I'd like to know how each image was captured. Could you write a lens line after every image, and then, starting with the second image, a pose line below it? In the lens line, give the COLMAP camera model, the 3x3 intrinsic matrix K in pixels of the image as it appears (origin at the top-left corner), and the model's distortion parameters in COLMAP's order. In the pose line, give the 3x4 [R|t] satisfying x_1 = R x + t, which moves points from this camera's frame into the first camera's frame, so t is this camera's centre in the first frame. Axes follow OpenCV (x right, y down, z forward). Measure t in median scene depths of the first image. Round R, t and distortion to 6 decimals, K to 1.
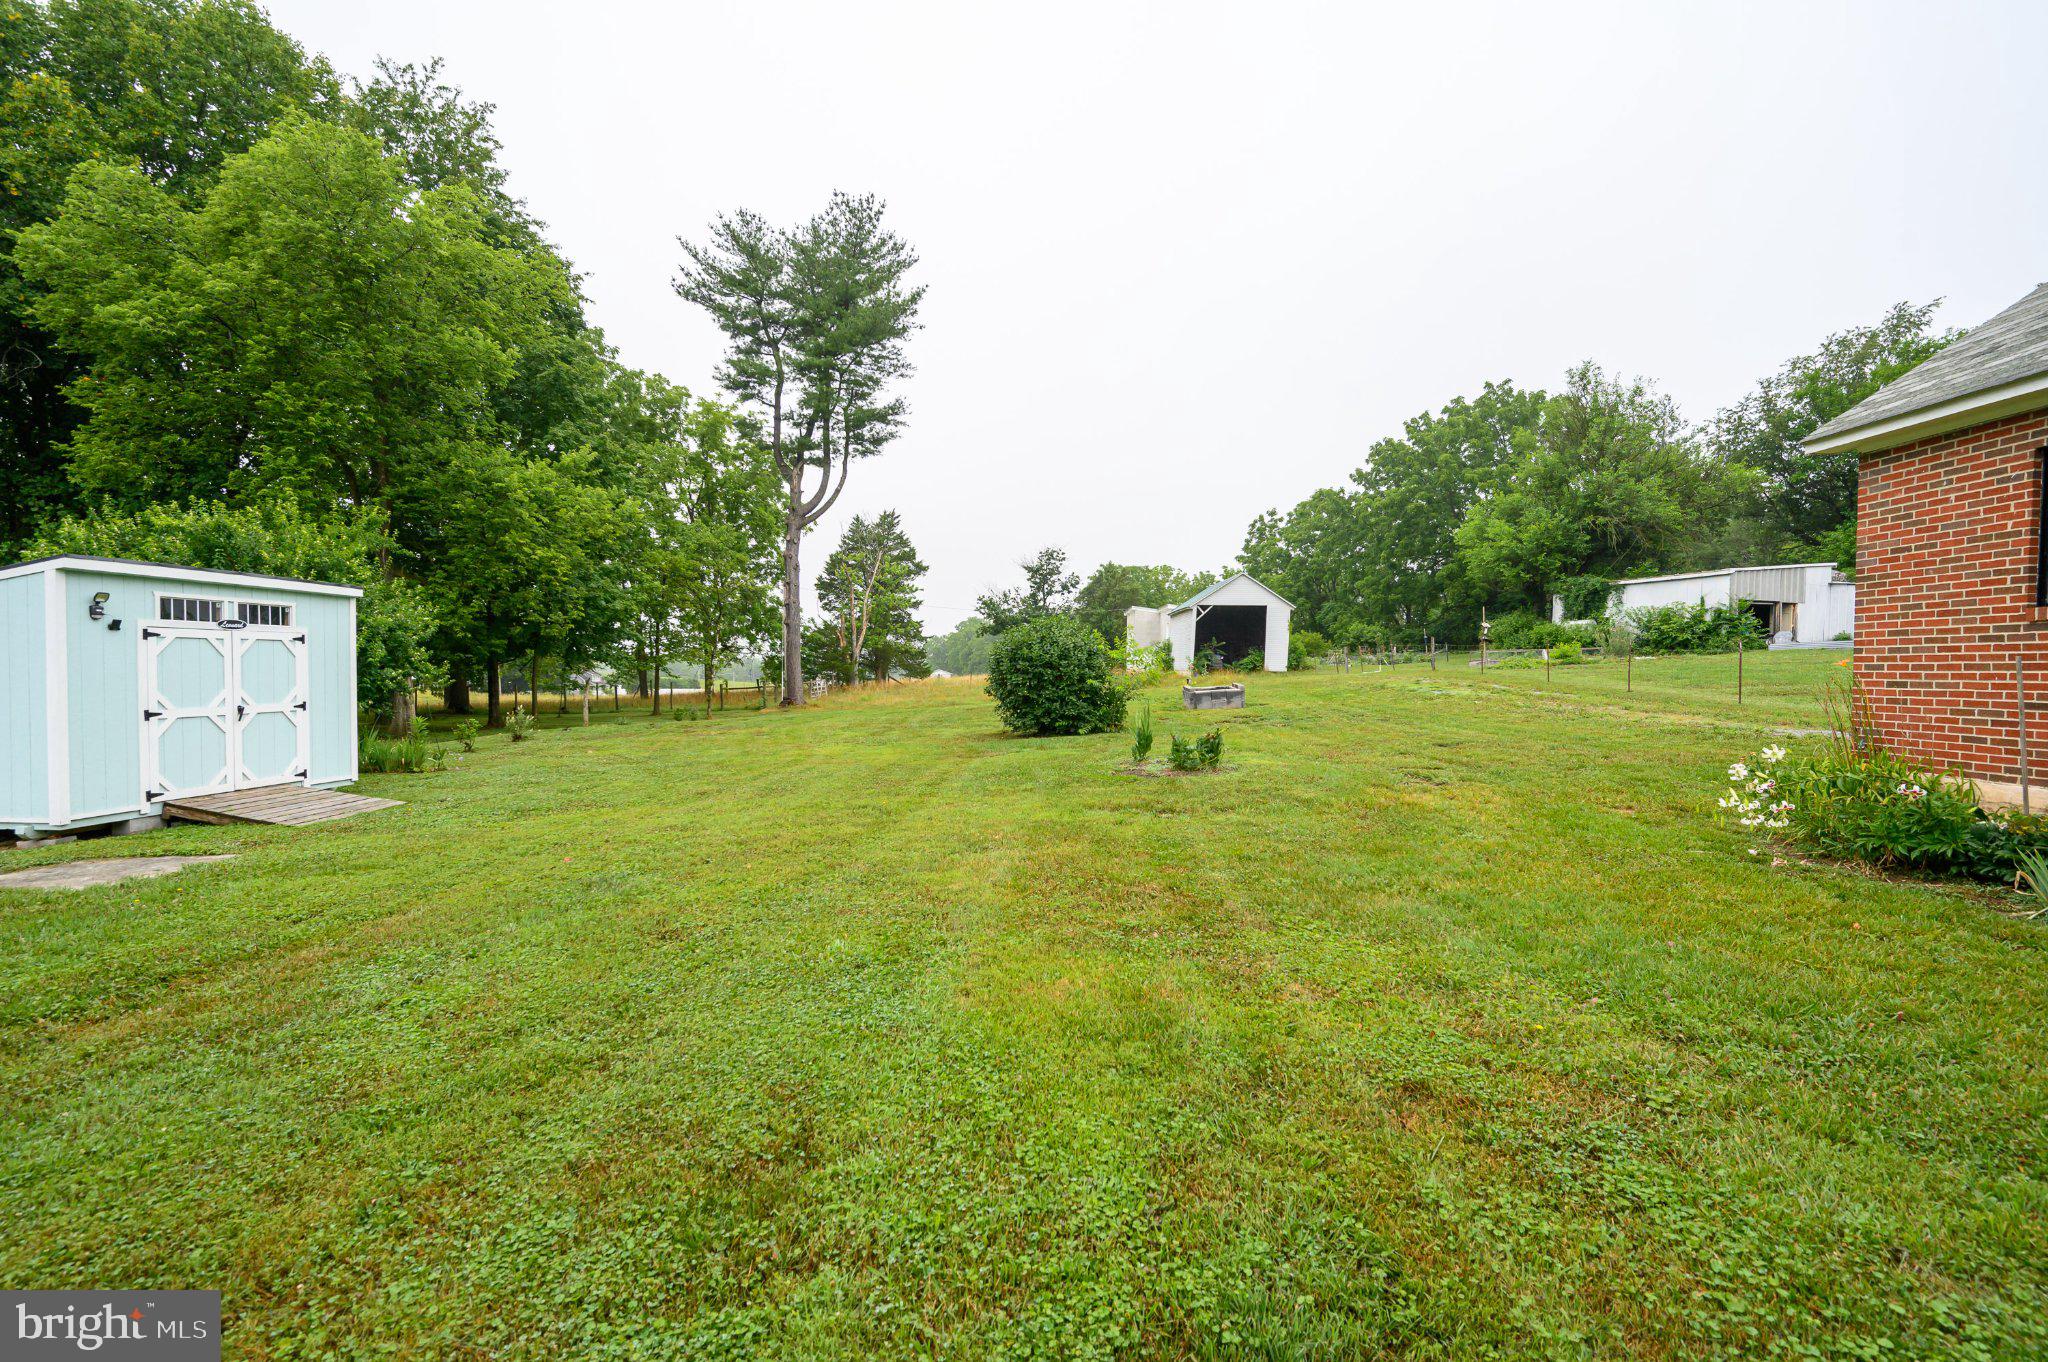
lens RADIAL K [[926.4, 0, 1026.6], [0, 926.4, 689.4], [0, 0, 1]] dist [-0.001829, -0.000002]
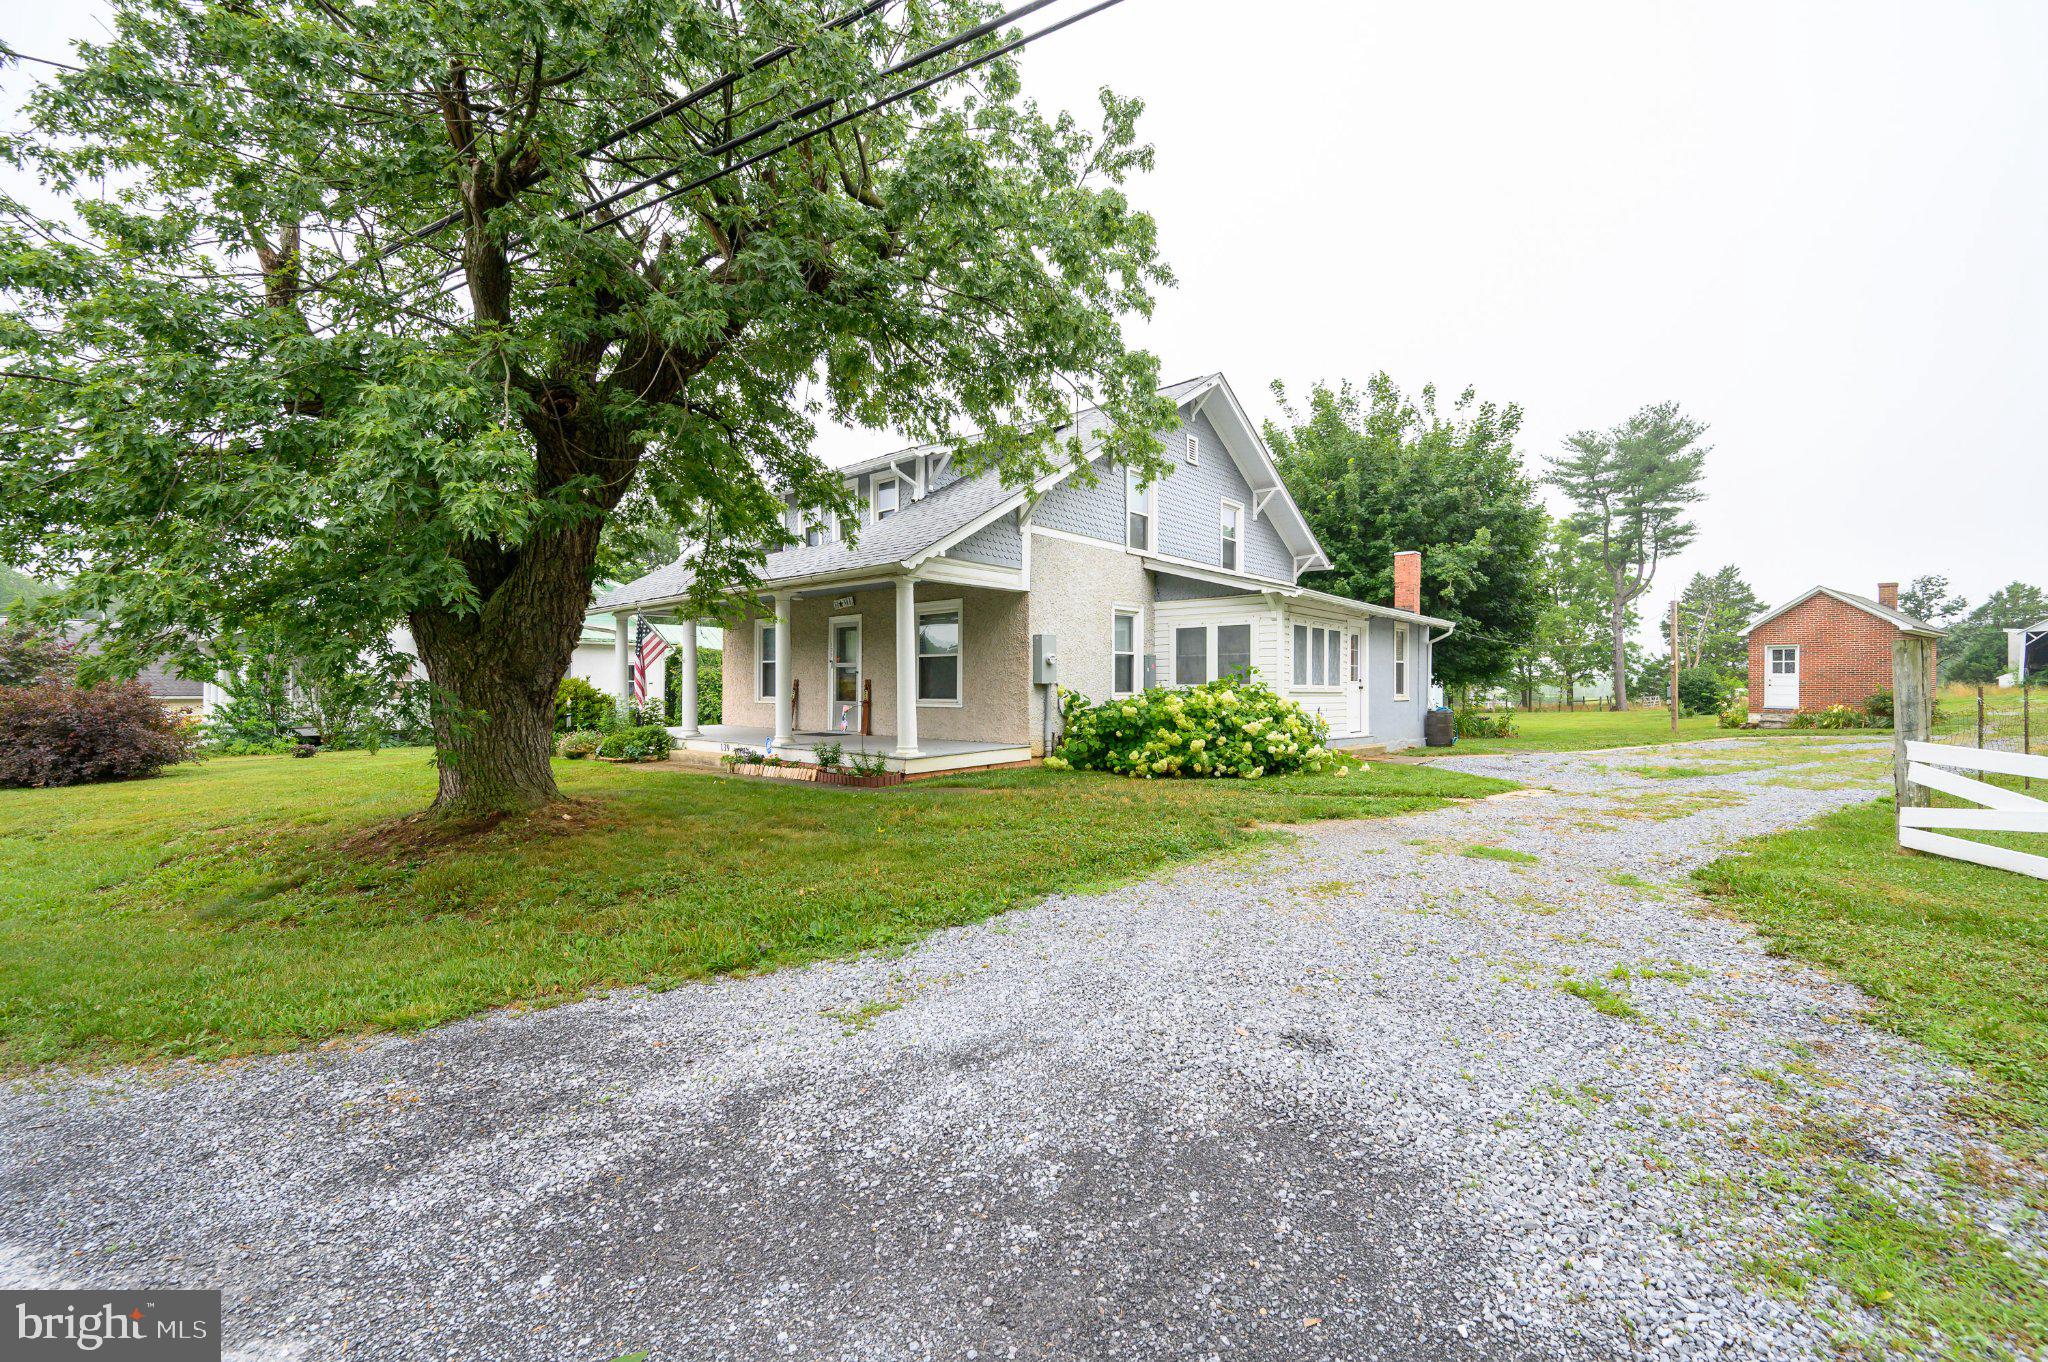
lens RADIAL K [[826.7, 0, 1028.4], [0, 826.7, 687.6], [0, 0, 1]] dist [-0.000728, 0.000048]
pose [[0.587973, -0.010313, -0.808814, 0.312001], [-0.009291, 0.999767, -0.019502, 0.013203], [0.808827, 0.018981, 0.587740, -0.697792]]
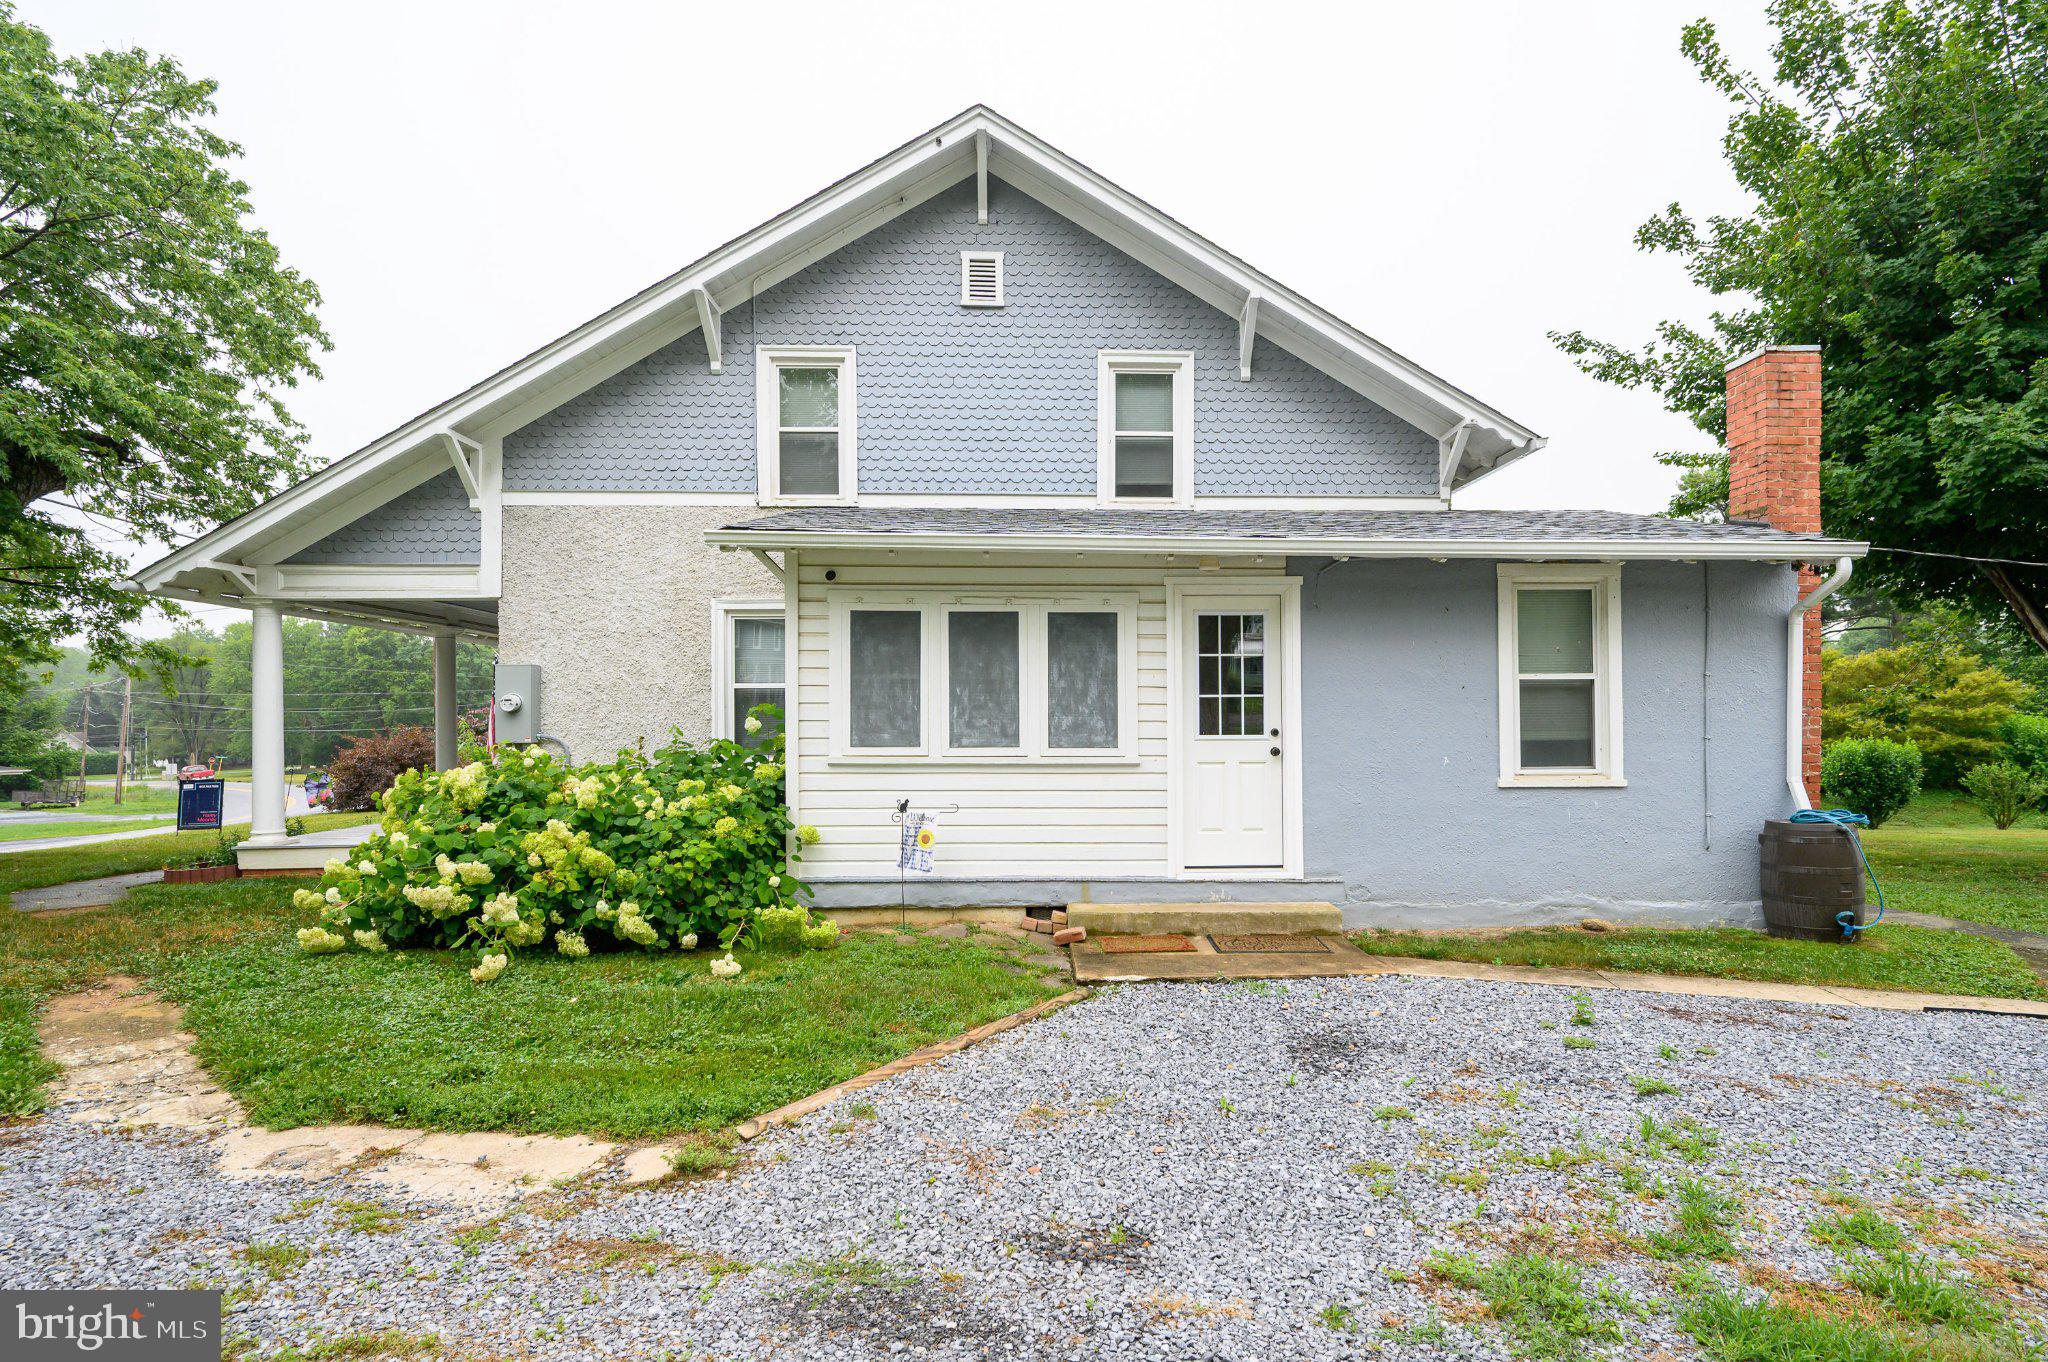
lens RADIAL K [[978.6, 0, 1022.0], [0, 978.6, 717.2], [0, 0, 1]] dist [-0.001076, 0.000165]
pose [[-0.169040, -0.019829, -0.985410, 0.279200], [-0.015808, 0.999724, -0.017406, 0.004136], [0.985482, 0.012635, -0.169307, -0.427119]]
